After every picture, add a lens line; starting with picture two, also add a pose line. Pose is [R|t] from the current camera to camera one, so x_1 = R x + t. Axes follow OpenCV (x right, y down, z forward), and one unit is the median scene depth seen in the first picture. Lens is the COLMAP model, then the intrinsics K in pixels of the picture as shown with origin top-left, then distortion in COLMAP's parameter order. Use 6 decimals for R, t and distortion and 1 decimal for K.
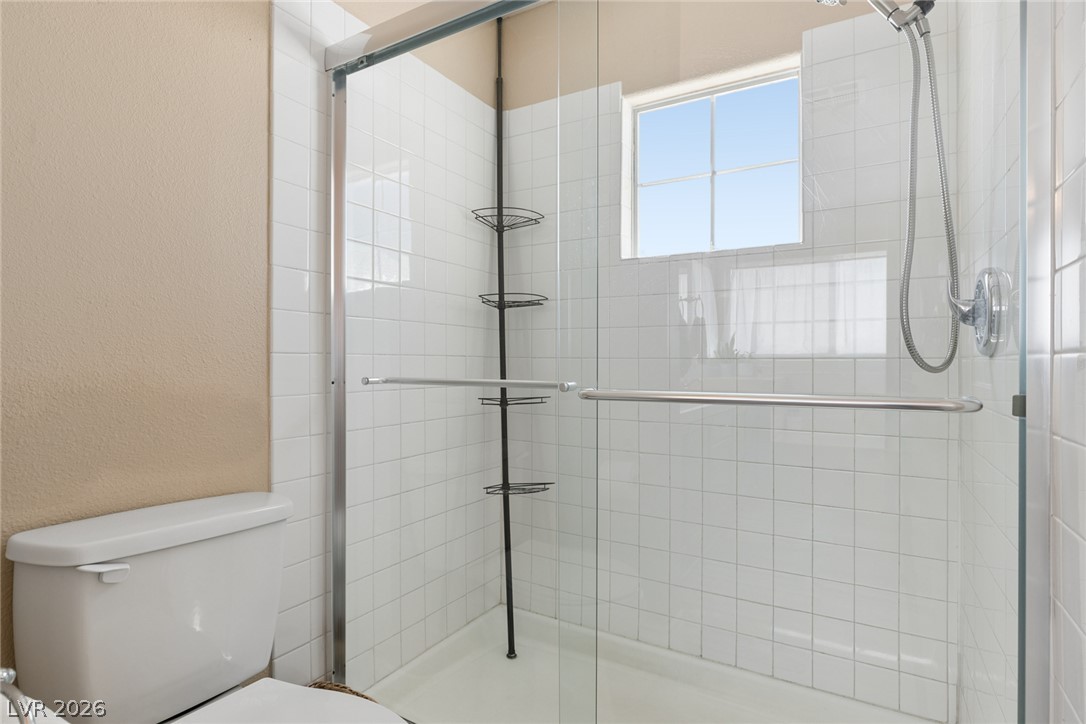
lens RADIAL K [[579.6, 0, 539.7], [0, 579.6, 360.1], [0, 0, 1]] dist [-0.007925, -0.000355]
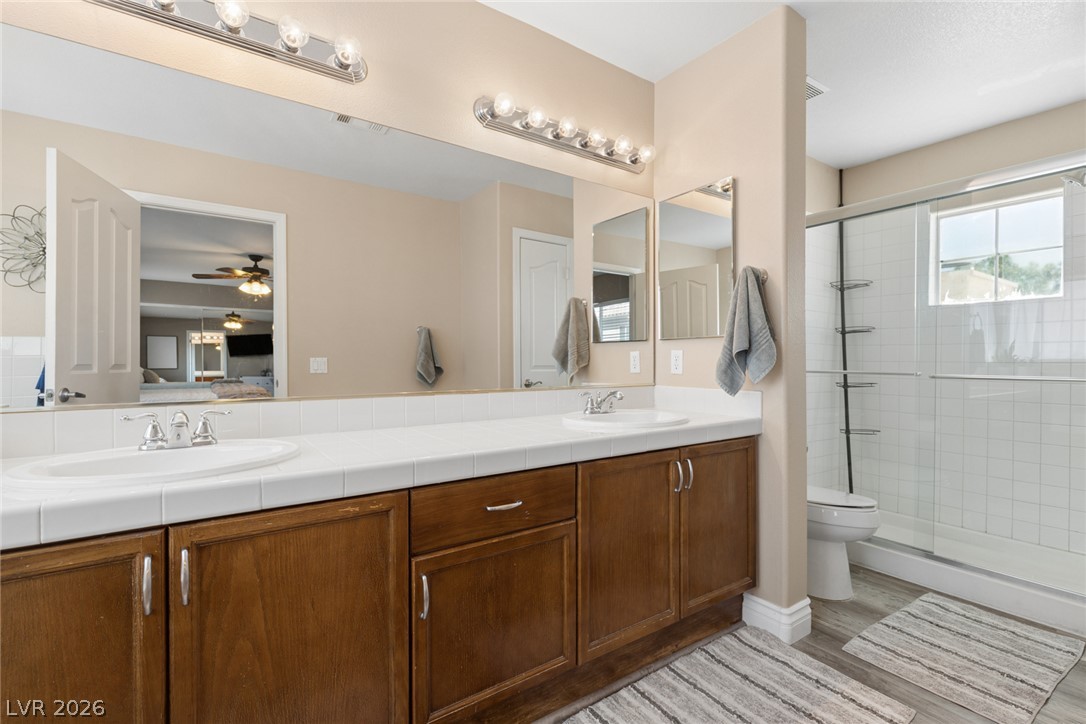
lens RADIAL K [[488.0, 0, 546.9], [0, 488.0, 361.4], [0, 0, 1]] dist [0.000564, -0.000402]
pose [[0.904364, 0.007522, -0.426696, -0.248813], [-0.007376, 0.999971, 0.001994, 0.000149], [0.426698, 0.001344, 0.904393, -0.759792]]
